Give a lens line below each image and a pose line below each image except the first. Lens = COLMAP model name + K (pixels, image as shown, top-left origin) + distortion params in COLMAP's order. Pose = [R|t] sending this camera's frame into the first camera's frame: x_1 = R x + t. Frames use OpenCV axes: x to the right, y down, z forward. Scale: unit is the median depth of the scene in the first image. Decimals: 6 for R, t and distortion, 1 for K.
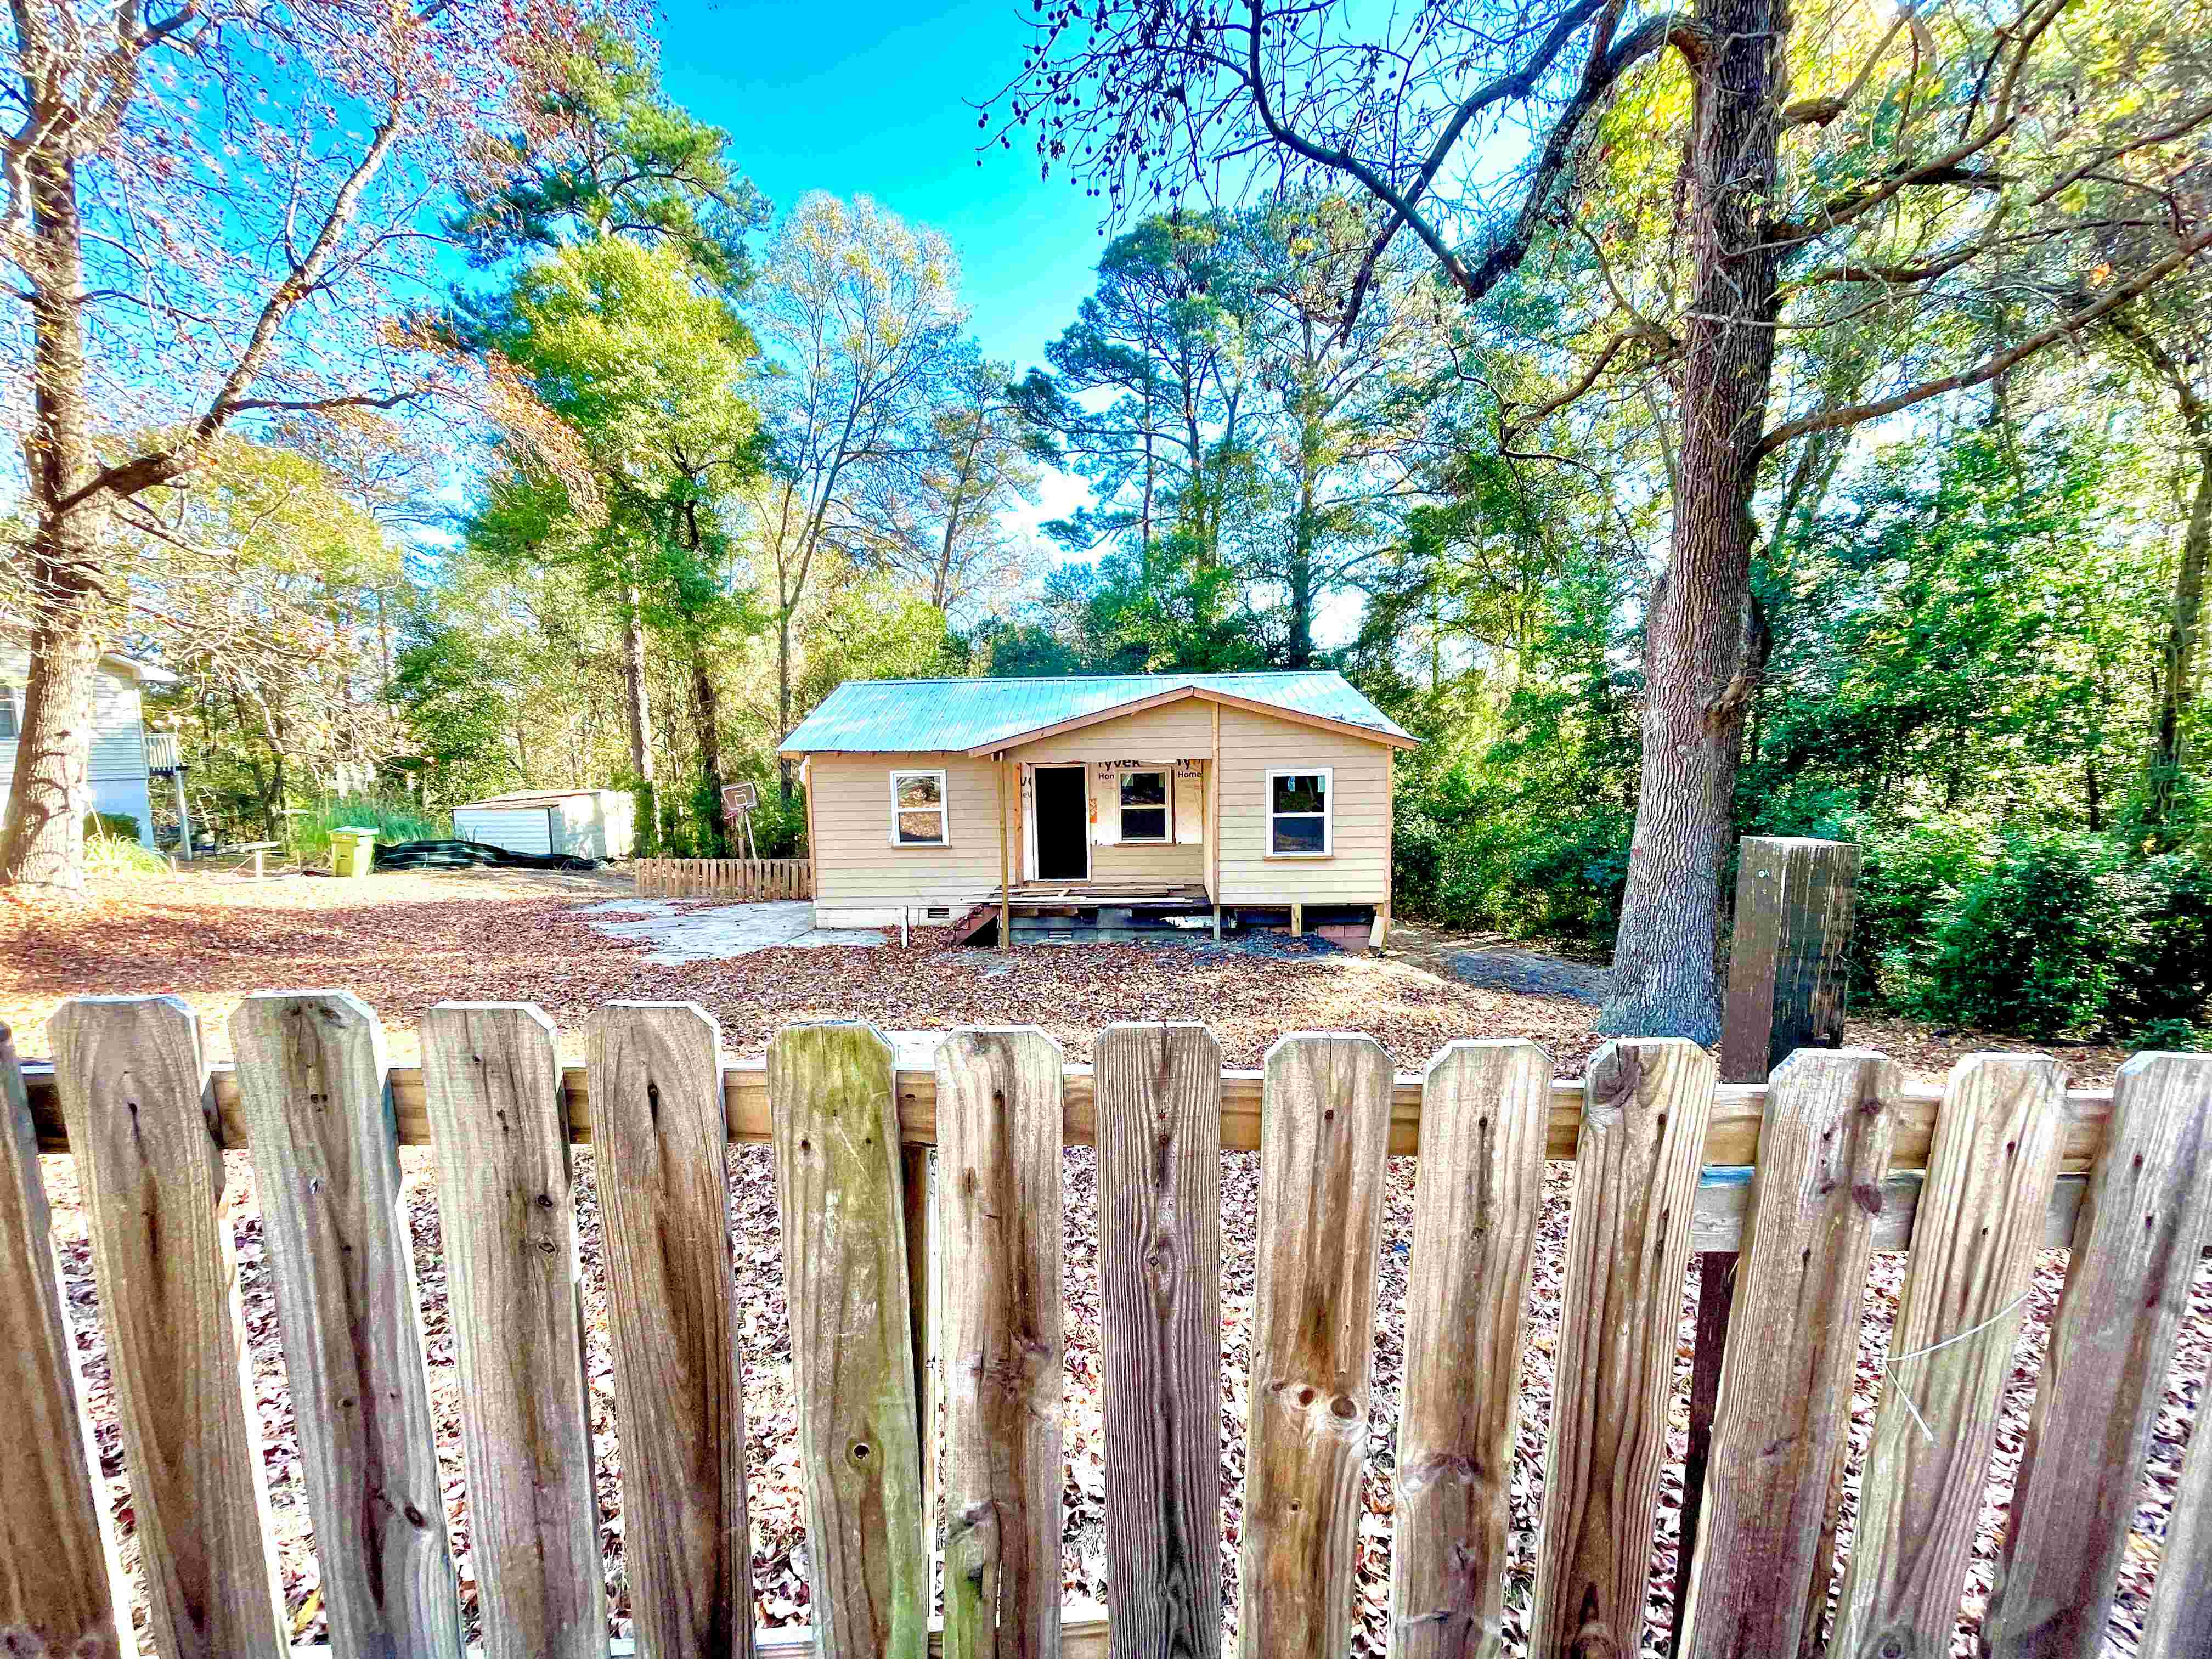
lens RADIAL K [[887.1, 0, 1095.8], [0, 887.1, 839.4], [0, 0, 1]] dist [-0.004011, 0.000324]
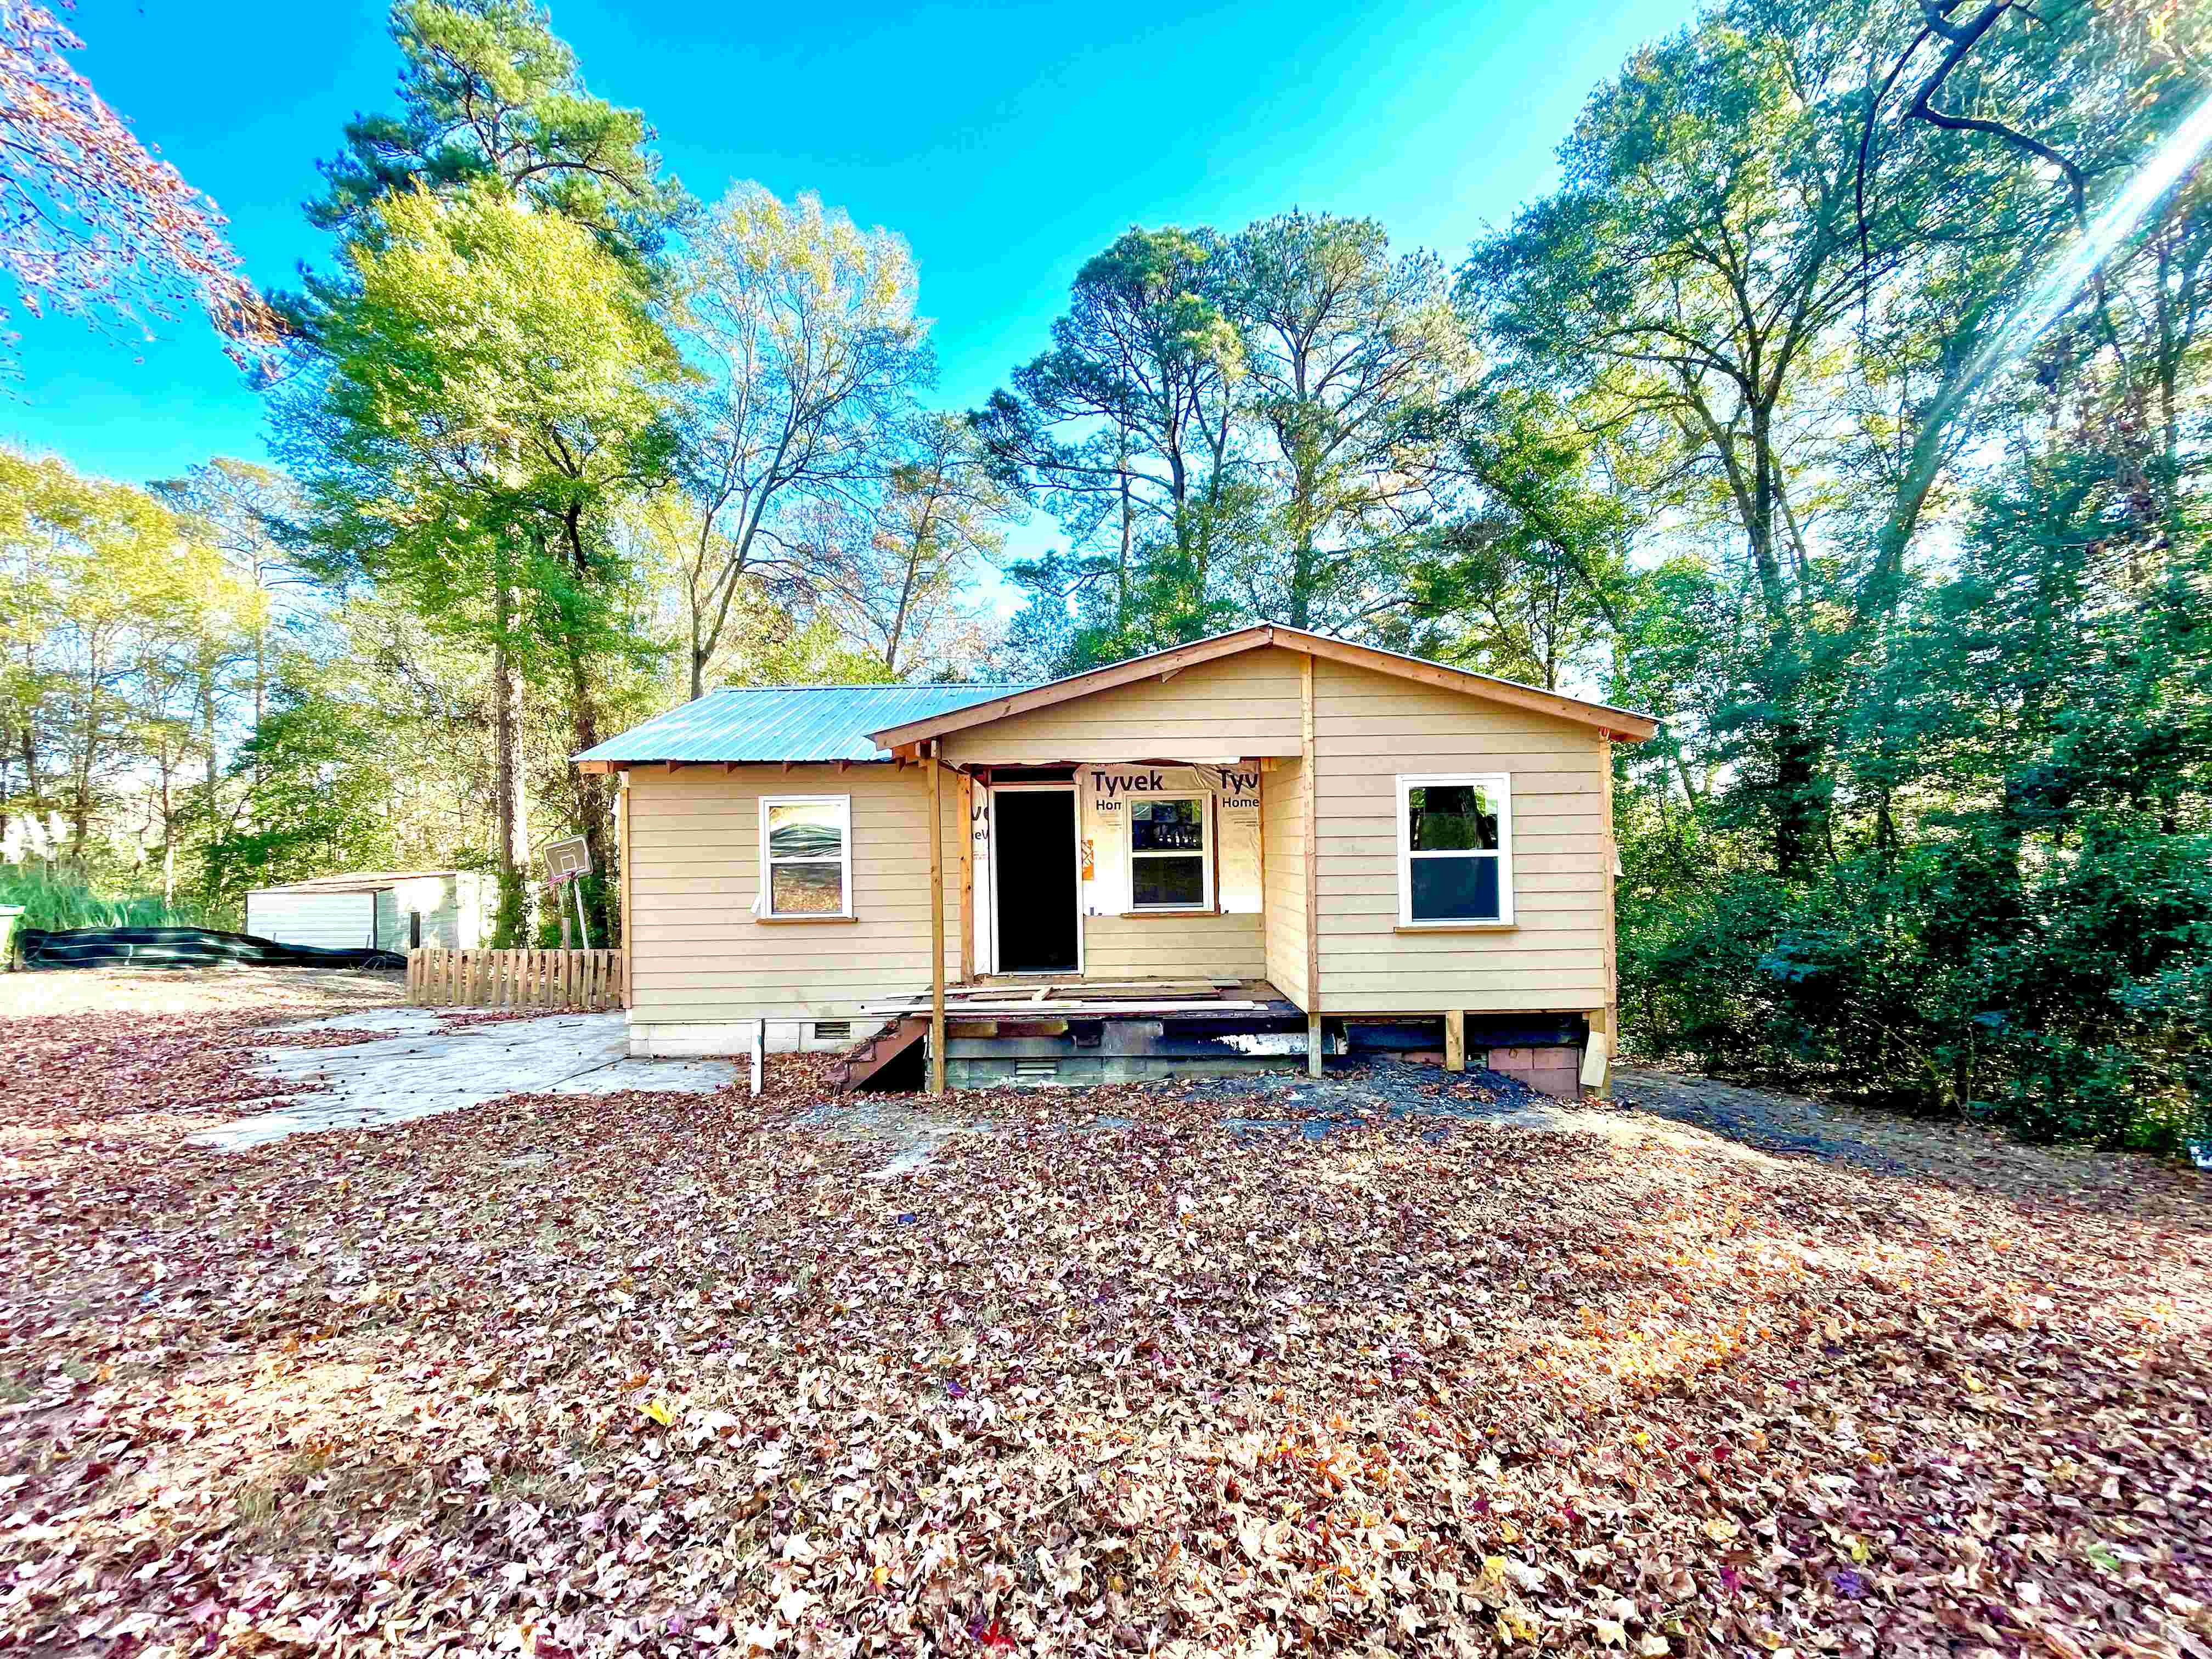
lens RADIAL K [[887.1, 0, 1097.7], [0, 887.1, 834.5], [0, 0, 1]] dist [-0.004011, 0.000324]
pose [[0.998929, 0.002337, 0.046217, -0.023300], [0.003351, 0.992451, -0.122598, 0.024330], [-0.046155, 0.122622, 0.991380, 0.358976]]
